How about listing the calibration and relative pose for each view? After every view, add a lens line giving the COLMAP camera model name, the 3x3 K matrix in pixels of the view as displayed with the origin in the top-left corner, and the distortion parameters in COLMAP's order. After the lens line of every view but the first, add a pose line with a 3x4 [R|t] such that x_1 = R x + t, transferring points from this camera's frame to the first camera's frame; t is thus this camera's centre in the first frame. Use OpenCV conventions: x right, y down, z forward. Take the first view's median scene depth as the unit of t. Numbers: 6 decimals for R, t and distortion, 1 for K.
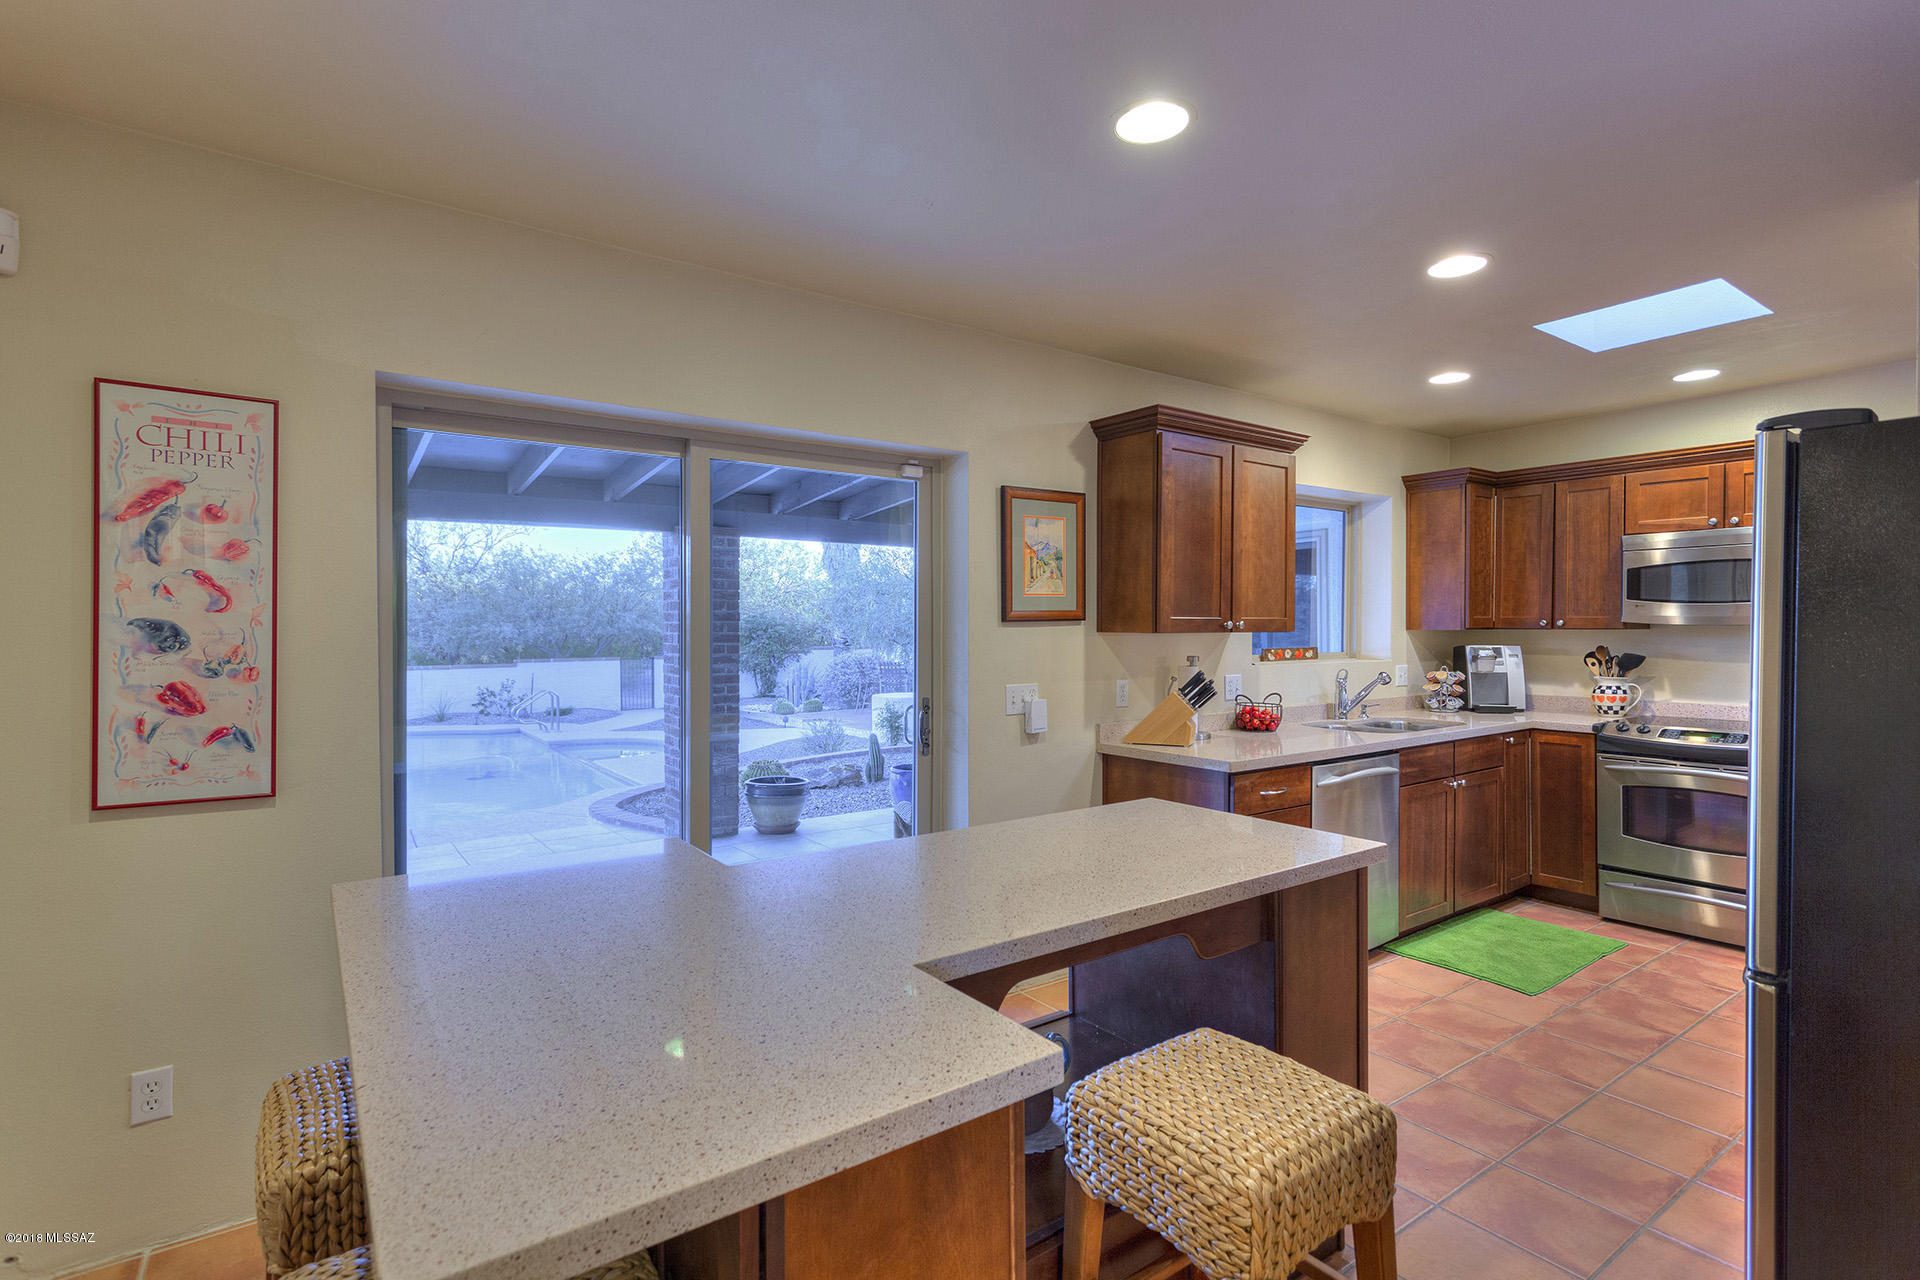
lens RADIAL K [[913.8, 0, 952.4], [0, 913.8, 636.3], [0, 0, 1]] dist [0.000810, 0.000614]
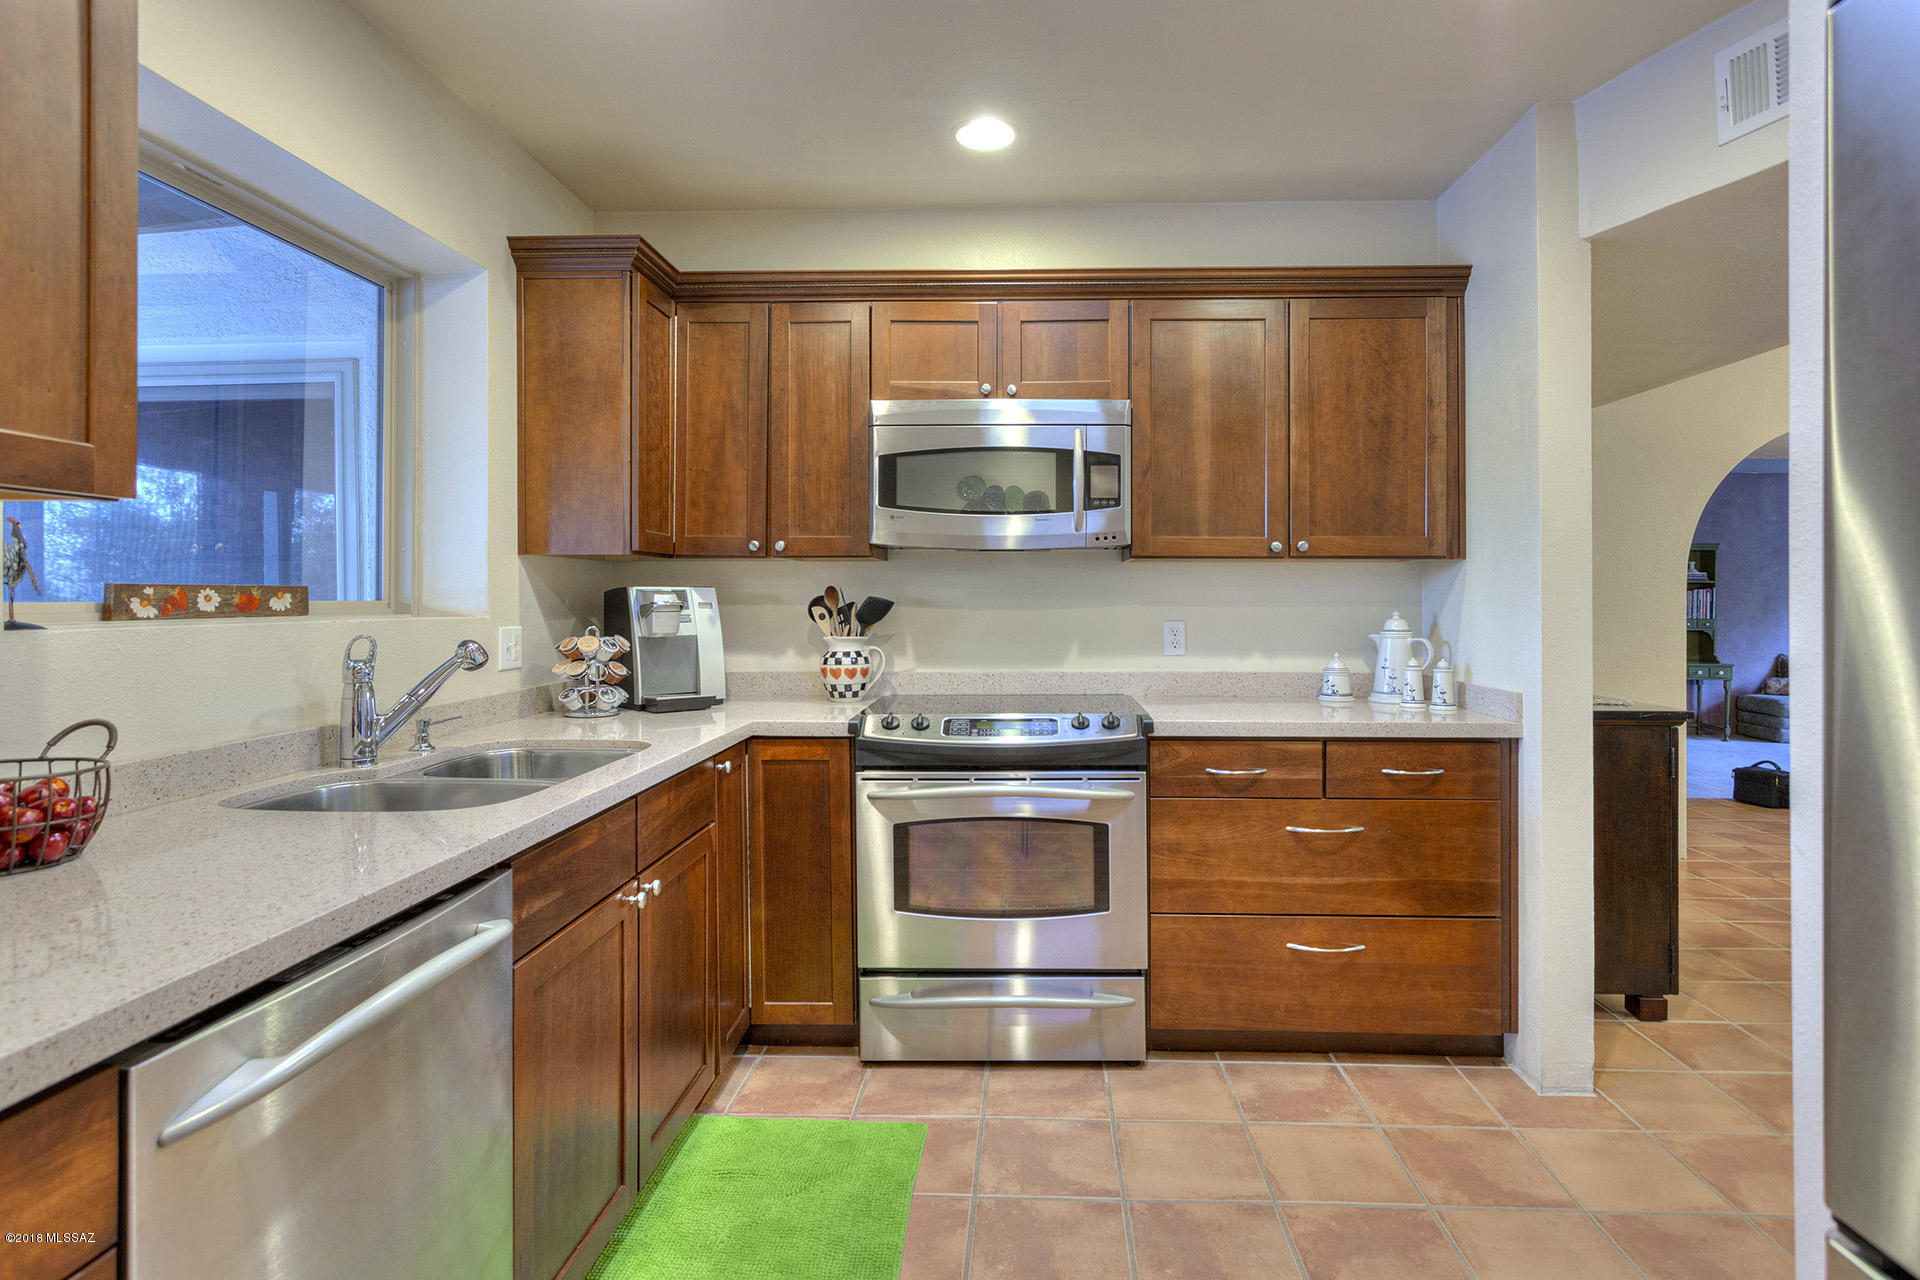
lens RADIAL K [[1028.6, 0, 988.0], [0, 1028.6, 600.3], [0, 0, 1]] dist [-0.003736, 0.000783]
pose [[0.622838, -0.001549, 0.782350, 0.236952], [0.008698, 0.999950, -0.004945, 0.023924], [-0.782303, 0.009885, 0.622820, 0.490785]]
